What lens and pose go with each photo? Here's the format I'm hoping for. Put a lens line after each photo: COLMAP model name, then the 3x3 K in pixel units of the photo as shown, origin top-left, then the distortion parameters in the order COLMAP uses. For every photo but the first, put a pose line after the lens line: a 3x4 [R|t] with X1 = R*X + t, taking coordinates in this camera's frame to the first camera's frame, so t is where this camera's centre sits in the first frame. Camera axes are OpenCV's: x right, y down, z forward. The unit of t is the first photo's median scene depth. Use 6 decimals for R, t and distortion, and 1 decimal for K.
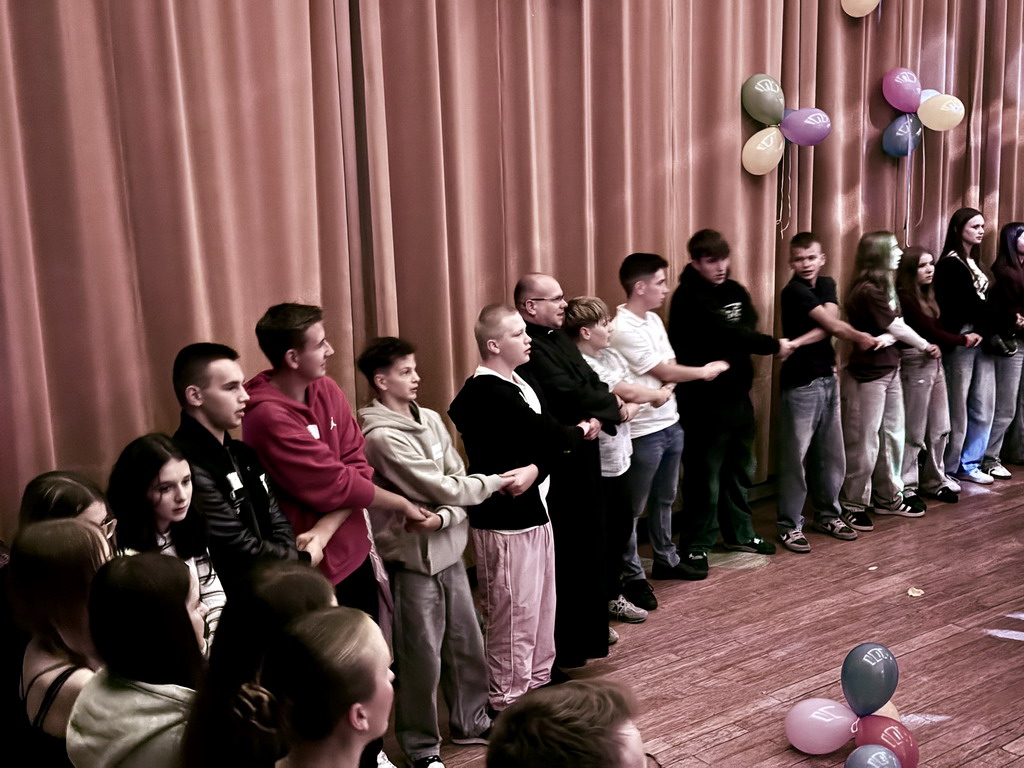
lens RADIAL K [[1416.2, 0, 511.7], [0, 1416.2, 394.2], [0, 0, 1]] dist [0.091279, 0.000000]
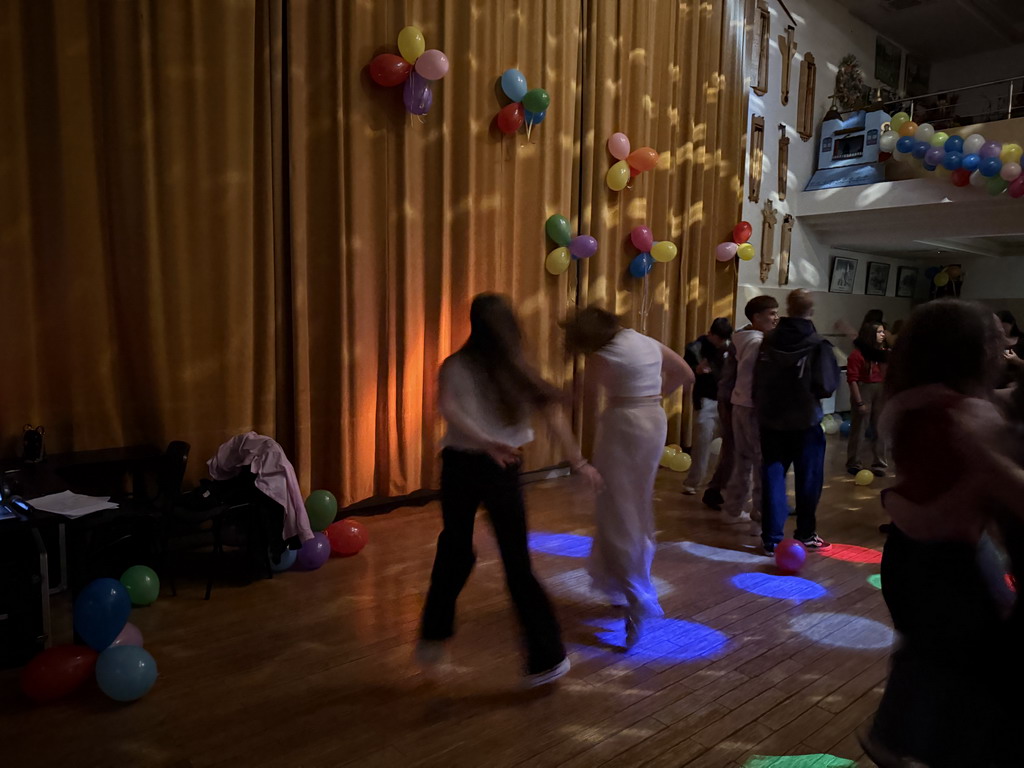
lens RADIAL K [[714.1, 0, 508.5], [0, 714.1, 391.2], [0, 0, 1]] dist [0.001858, -0.021468]
pose [[0.997103, 0.051196, 0.056263, 0.079535], [-0.044317, 0.992099, -0.117367, 0.080748], [-0.061827, 0.114534, 0.991494, 0.193297]]
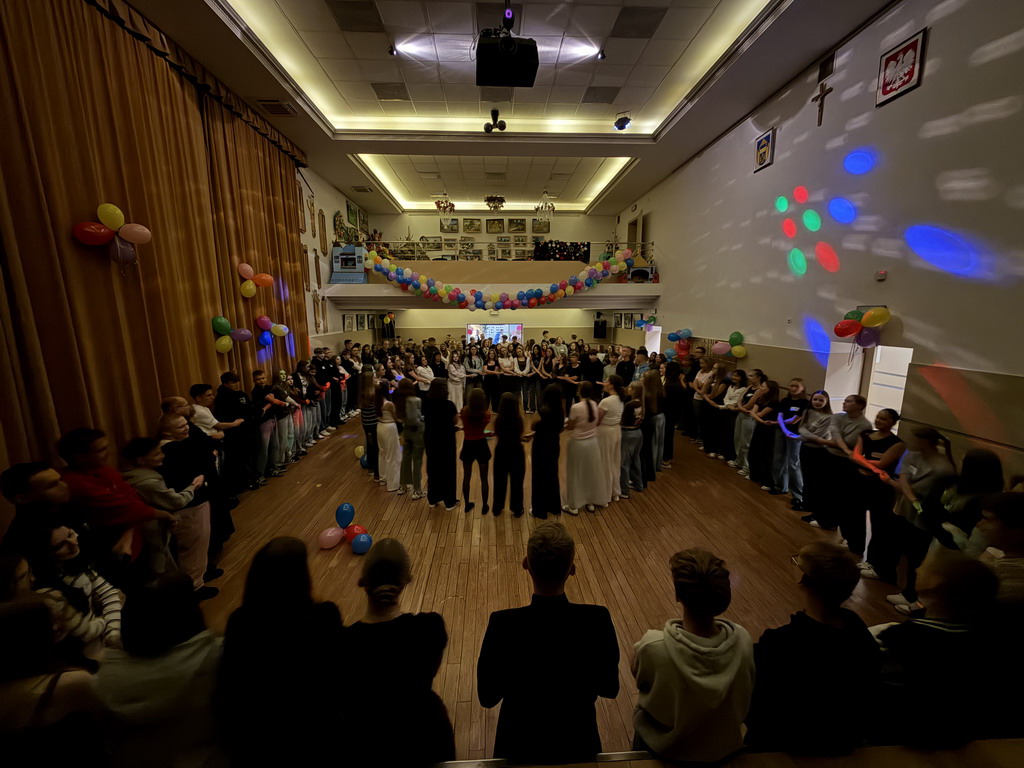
lens RADIAL K [[403.0, 0, 512.7], [0, 403.0, 388.3], [0, 0, 1]] dist [-0.015757, 0.000347]
pose [[0.558523, -0.115225, 0.821447, -0.141924], [0.162925, 0.986253, 0.027565, -0.018745], [-0.813331, 0.118439, 0.569618, 0.134502]]
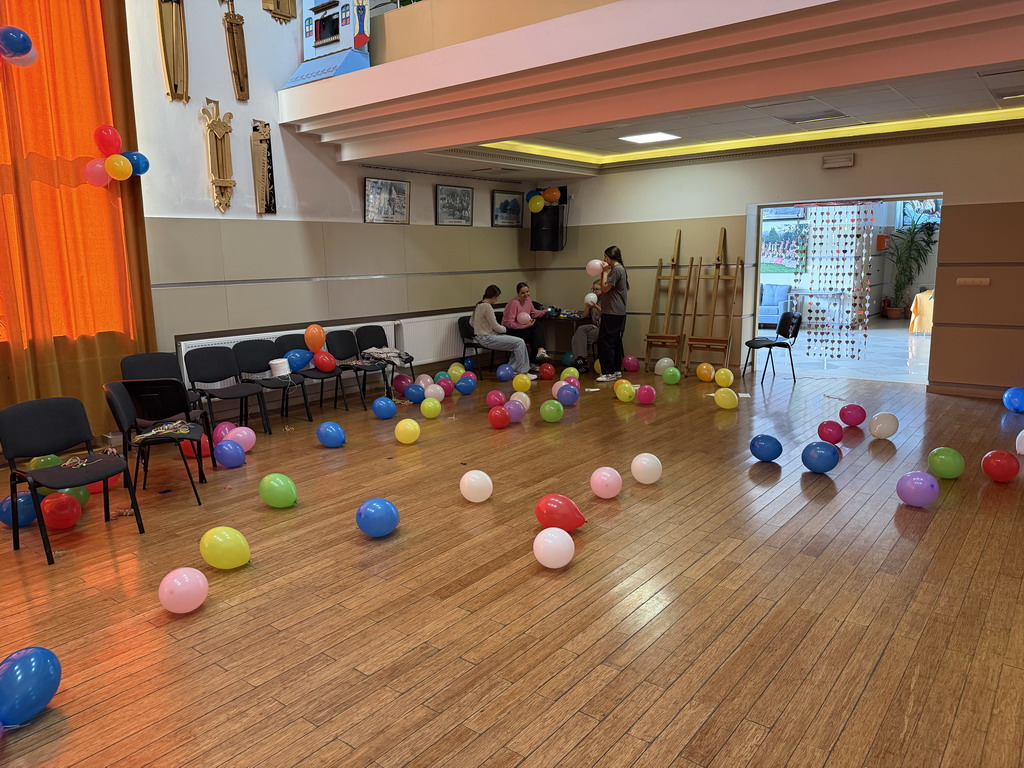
lens RADIAL K [[714.1, 0, 514.4], [0, 714.1, 385.6], [0, 0, 1]] dist [0.001858, -0.021468]
pose [[0.968438, -0.027232, 0.247764, 0.665821], [0.041368, 0.997788, -0.052028, 0.024489], [-0.245799, 0.060635, 0.967422, 0.373683]]
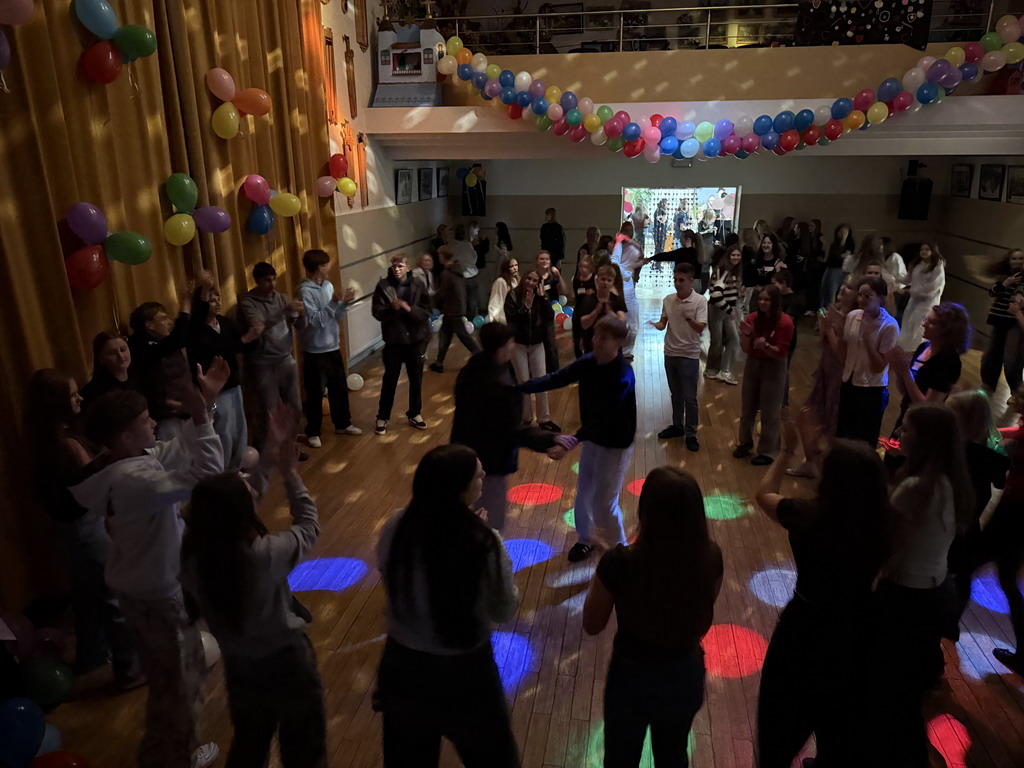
lens RADIAL K [[714.1, 0, 512.2], [0, 714.1, 391.3], [0, 0, 1]] dist [0.001858, -0.021468]
pose [[0.727671, -0.179088, 0.662135, -0.066122], [0.131225, 0.983831, 0.121884, -0.064740], [-0.673257, -0.001803, 0.739406, 0.282886]]
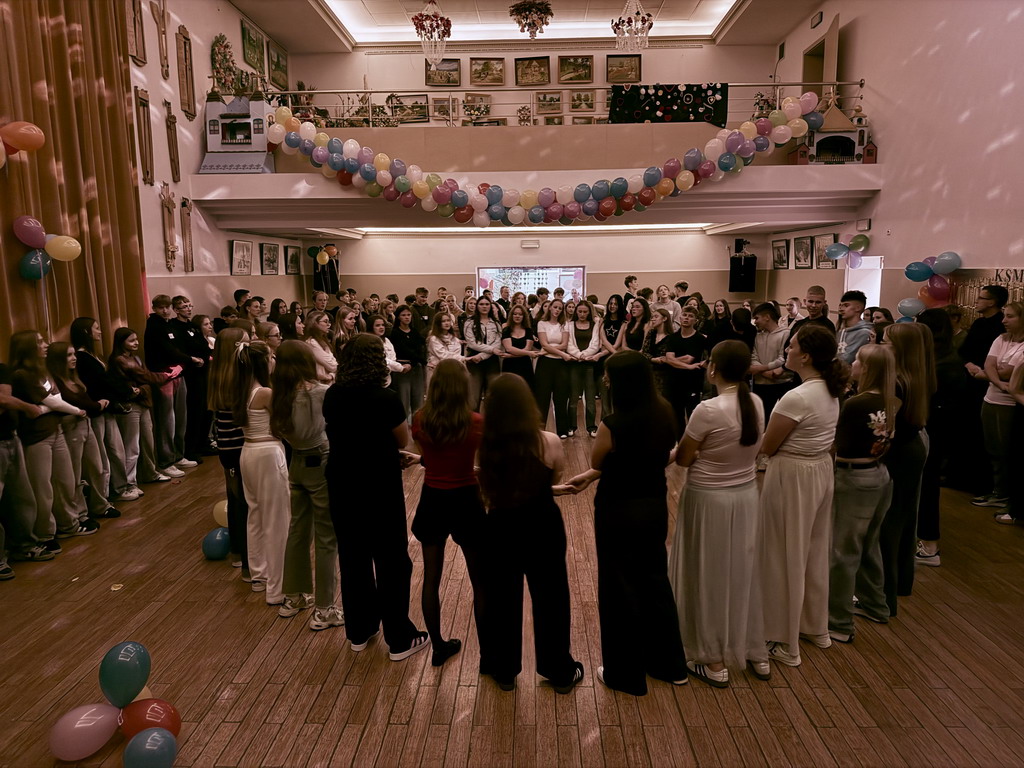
lens RADIAL K [[714.1, 0, 513.8], [0, 714.1, 390.3], [0, 0, 1]] dist [0.001858, -0.021468]
pose [[0.620466, -0.096308, 0.778297, 0.013607], [0.158619, 0.987331, -0.004278, 0.017006], [-0.768024, 0.126107, 0.627882, 0.240325]]
